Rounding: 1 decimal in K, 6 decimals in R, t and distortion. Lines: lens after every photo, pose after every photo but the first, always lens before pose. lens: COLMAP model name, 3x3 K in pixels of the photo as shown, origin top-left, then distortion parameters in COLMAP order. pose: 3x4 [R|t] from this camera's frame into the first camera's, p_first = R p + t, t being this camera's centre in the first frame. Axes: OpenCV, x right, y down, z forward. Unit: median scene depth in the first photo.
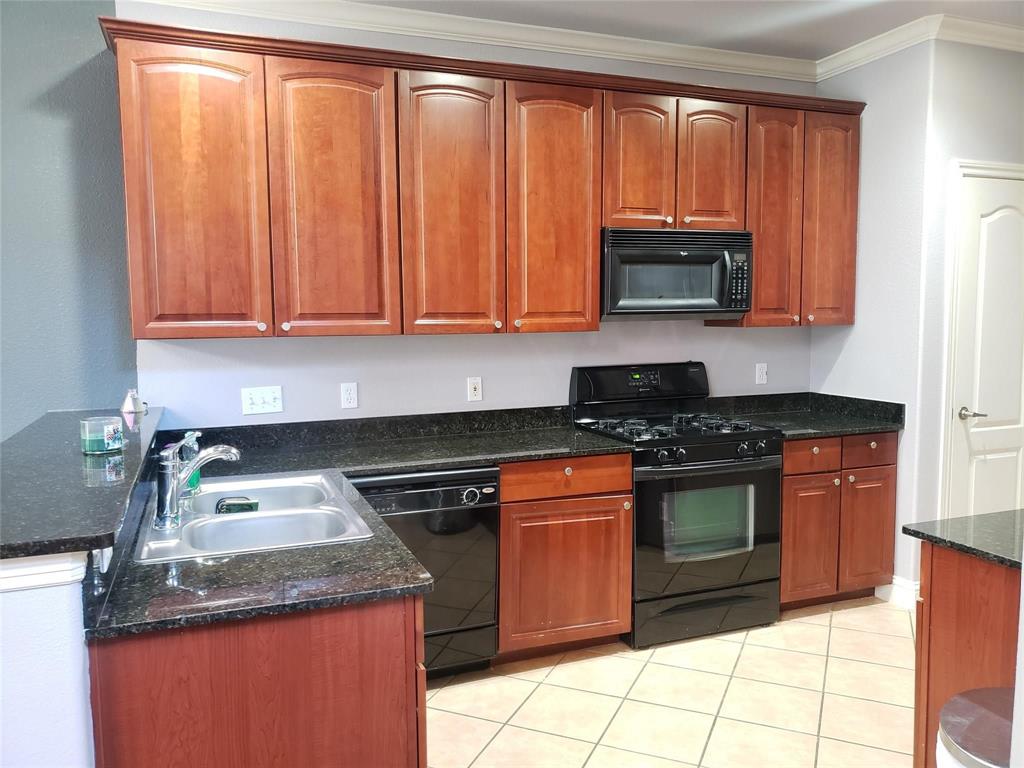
lens RADIAL K [[804.0, 0, 512.1], [0, 804.0, 380.8], [0, 0, 1]] dist [0.064058, -0.027233]
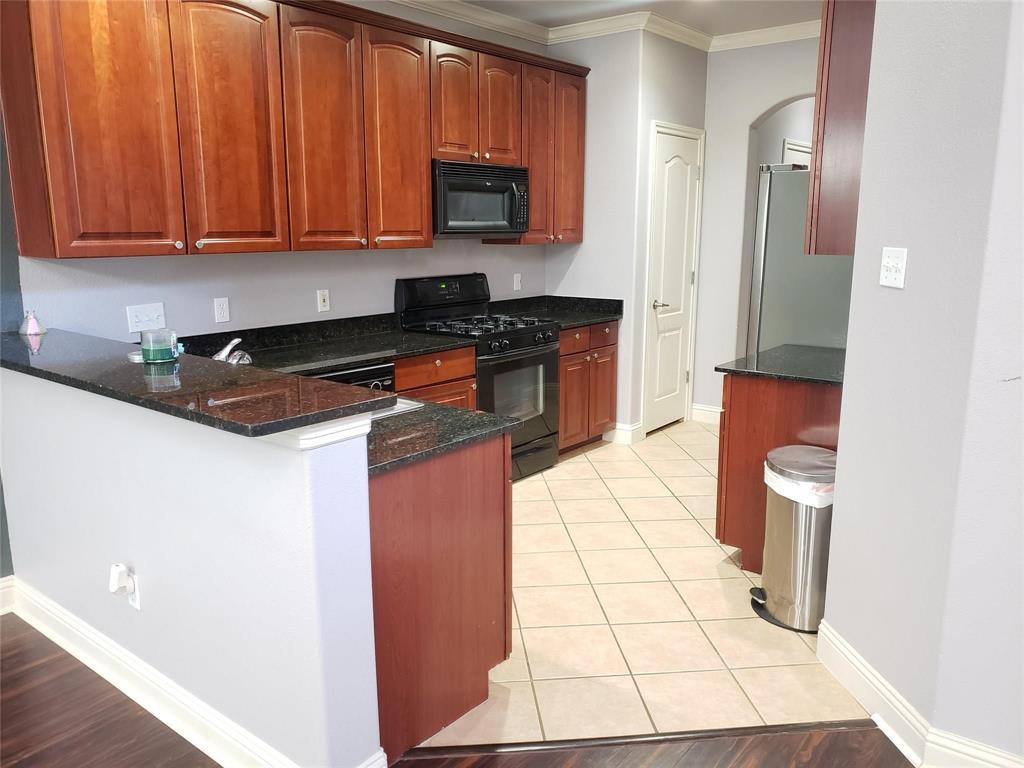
lens RADIAL K [[804.0, 0, 511.2], [0, 804.0, 384.7], [0, 0, 1]] dist [0.064058, -0.027233]
pose [[0.872414, -0.089485, 0.480506, -0.407255], [0.037546, 0.992462, 0.116659, 0.005582], [-0.487323, -0.083734, 0.869198, -0.127981]]
